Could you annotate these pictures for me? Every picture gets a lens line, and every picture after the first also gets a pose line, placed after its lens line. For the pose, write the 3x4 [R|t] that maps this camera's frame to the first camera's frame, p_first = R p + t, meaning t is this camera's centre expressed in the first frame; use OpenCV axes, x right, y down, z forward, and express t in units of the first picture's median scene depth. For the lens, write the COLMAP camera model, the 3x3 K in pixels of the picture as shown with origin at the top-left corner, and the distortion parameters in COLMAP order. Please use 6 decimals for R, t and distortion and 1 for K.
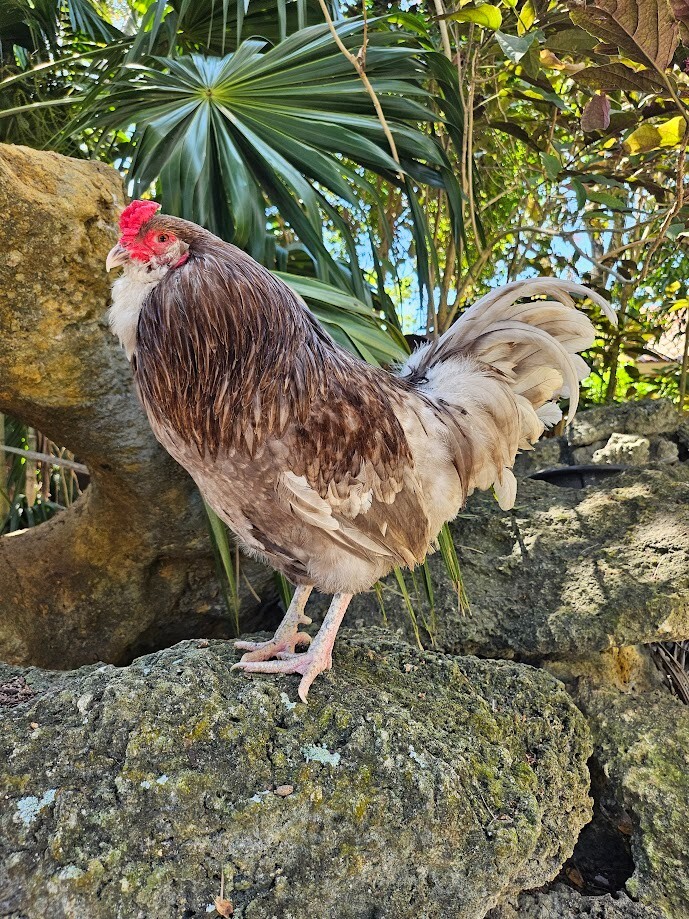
lens RADIAL K [[646.3, 0, 340.8], [0, 646.3, 478.6], [0, 0, 1]] dist [0.067089, -0.074928]
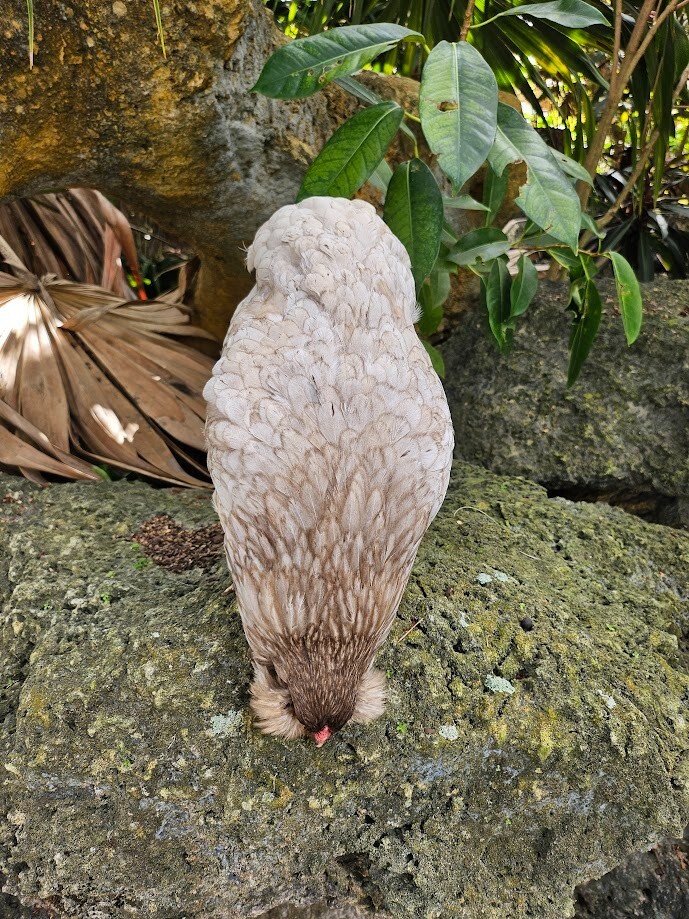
lens RADIAL K [[655.5, 0, 356.1], [0, 655.5, 457.0], [0, 0, 1]] dist [0.051486, -0.062834]
pose [[0.992640, 0.074170, -0.095729, -0.088625], [-0.036967, 0.938349, 0.343707, -0.107630], [0.115320, -0.337639, 0.934185, 0.098595]]
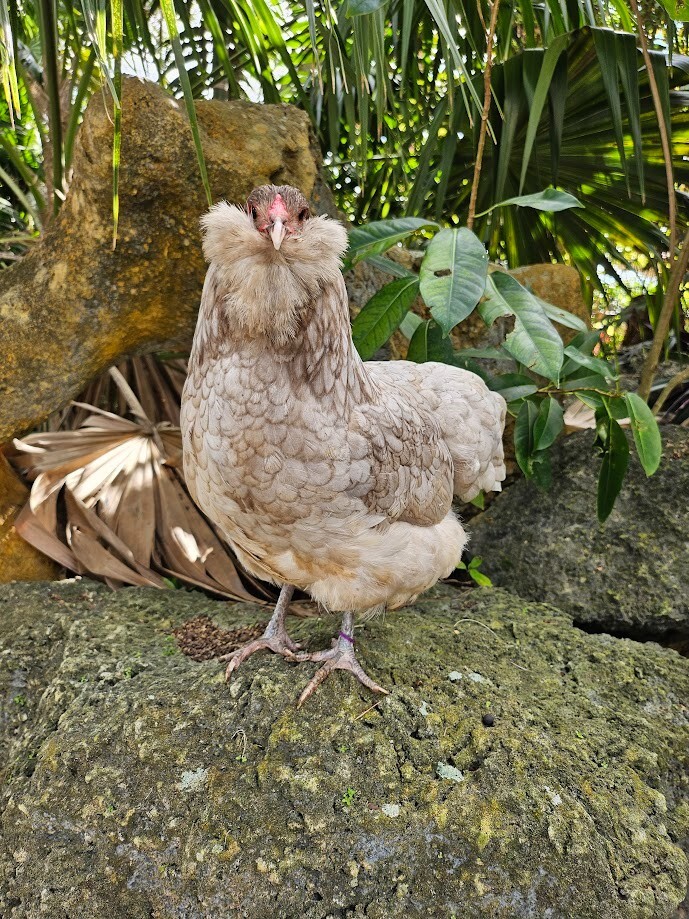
lens RADIAL K [[655.1, 0, 353.3], [0, 655.1, 461.3], [0, 0, 1]] dist [0.049625, -0.061741]
pose [[0.955613, 0.061316, -0.288172, 0.045001], [-0.024517, 0.991261, 0.129614, -0.090443], [0.293601, -0.116796, 0.948766, 0.028109]]
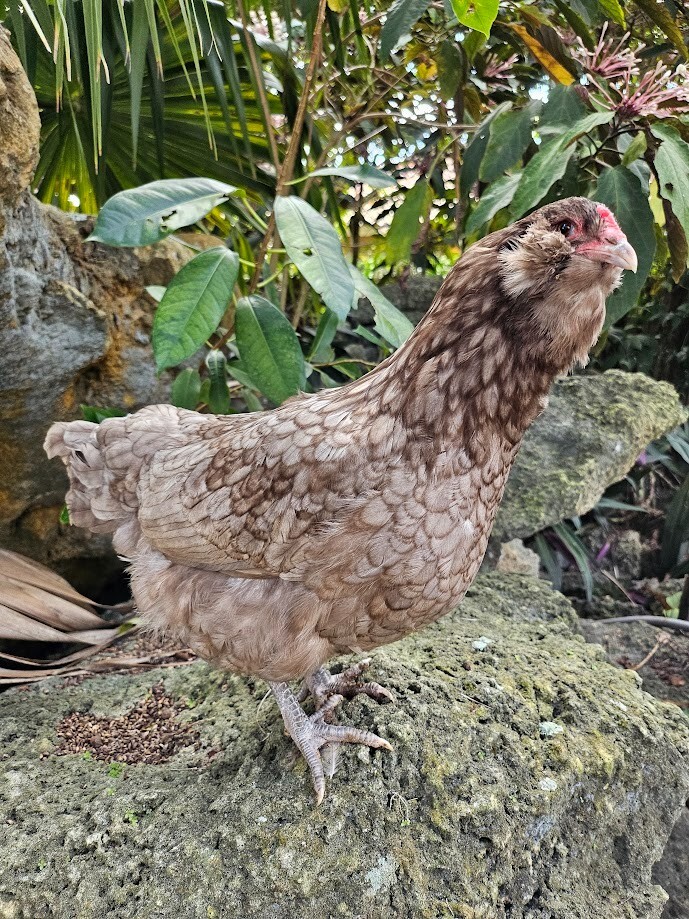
lens RADIAL K [[646.5, 0, 351.1], [0, 646.5, 465.6], [0, 0, 1]] dist [0.055147, -0.066294]
pose [[0.907333, -0.126960, 0.400783, -0.361548], [0.051683, 0.979765, 0.193363, -0.114897], [-0.417223, -0.154731, 0.895535, 0.124578]]
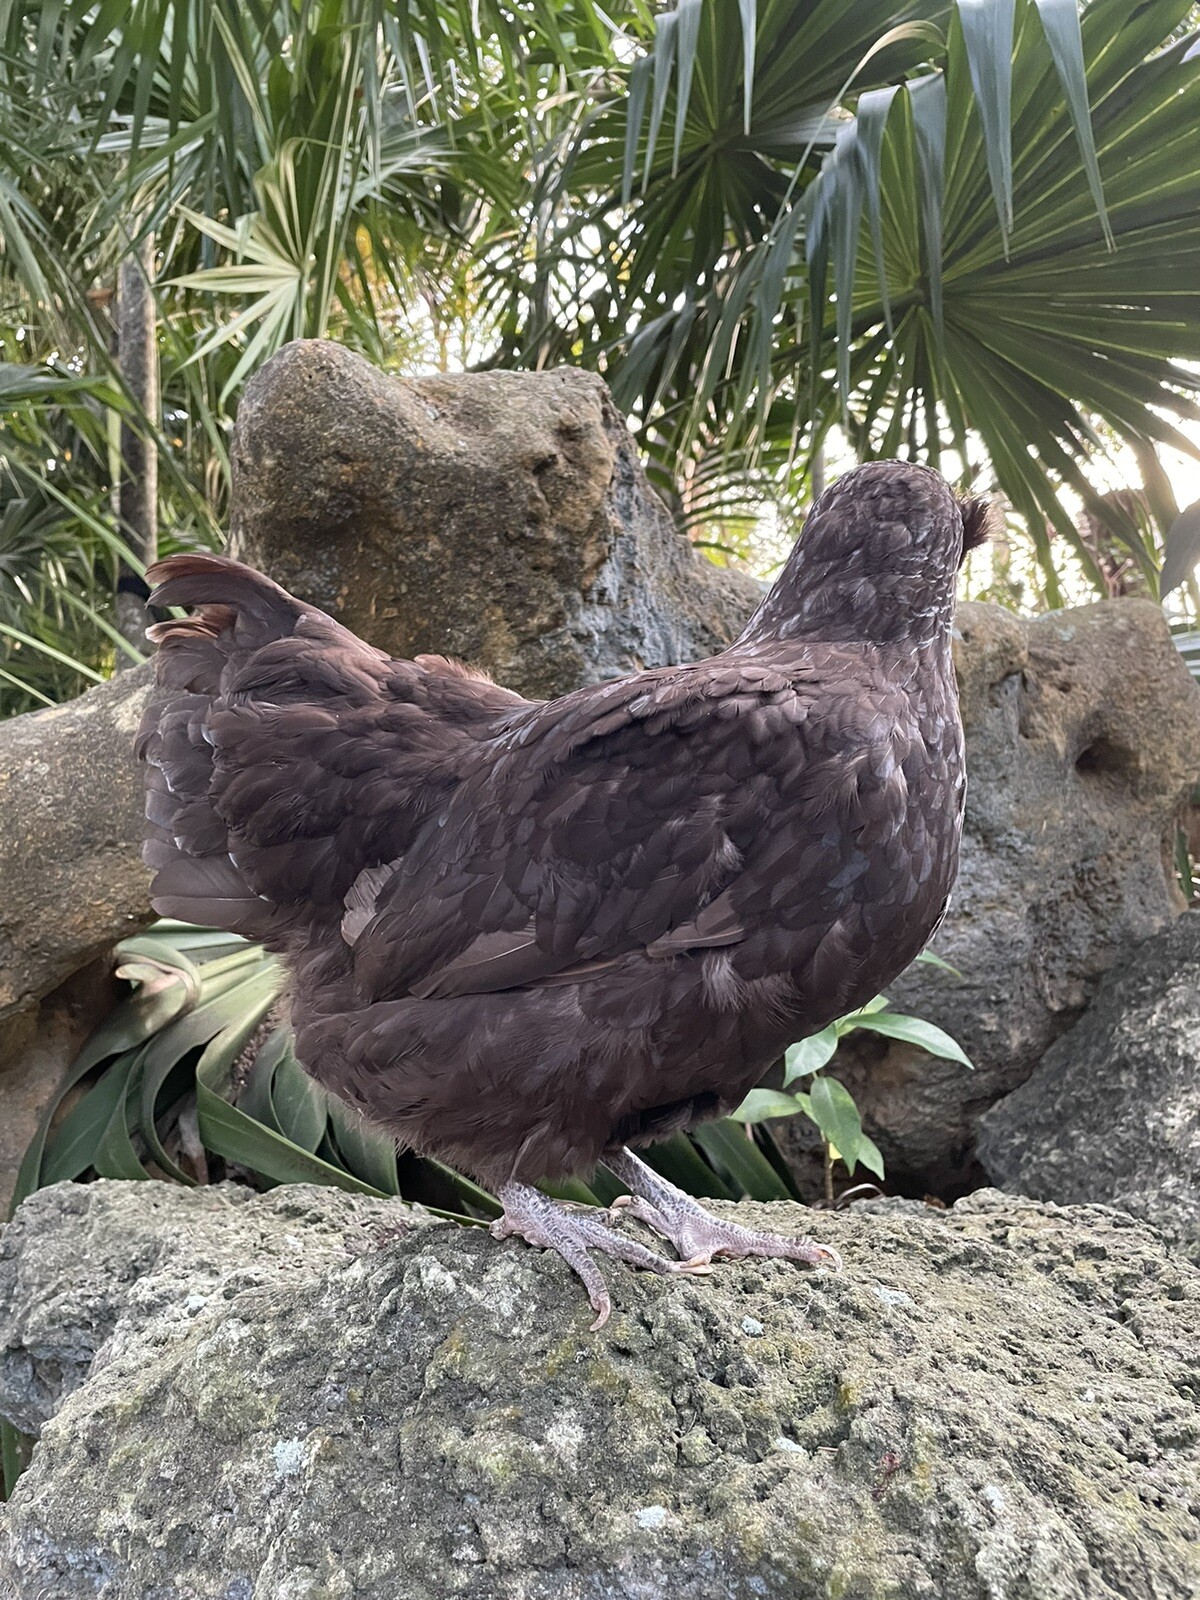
lens RADIAL K [[1213.7, 0, 600.0], [0, 1213.7, 800.0], [0, 0, 1]] dist [0.068226, -0.094831]
pose [[0.884017, -0.069404, -0.462275, 0.152409], [0.031257, 0.995480, -0.089684, 0.012121], [0.466409, 0.064833, 0.882190, 0.057470]]
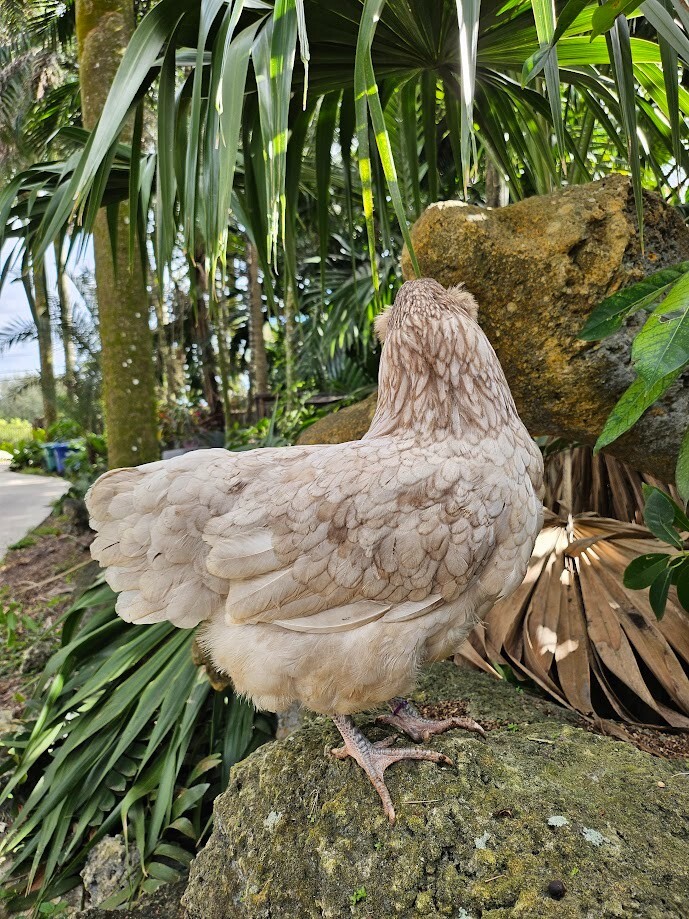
lens RADIAL K [[655.5, 0, 356.1], [0, 655.5, 457.0], [0, 0, 1]] dist [0.051486, -0.062834]
pose [[0.442709, -0.022132, -0.896392, 0.329182], [0.010097, 0.999755, -0.019698, -0.068375], [0.896609, -0.000330, 0.442824, 0.268711]]
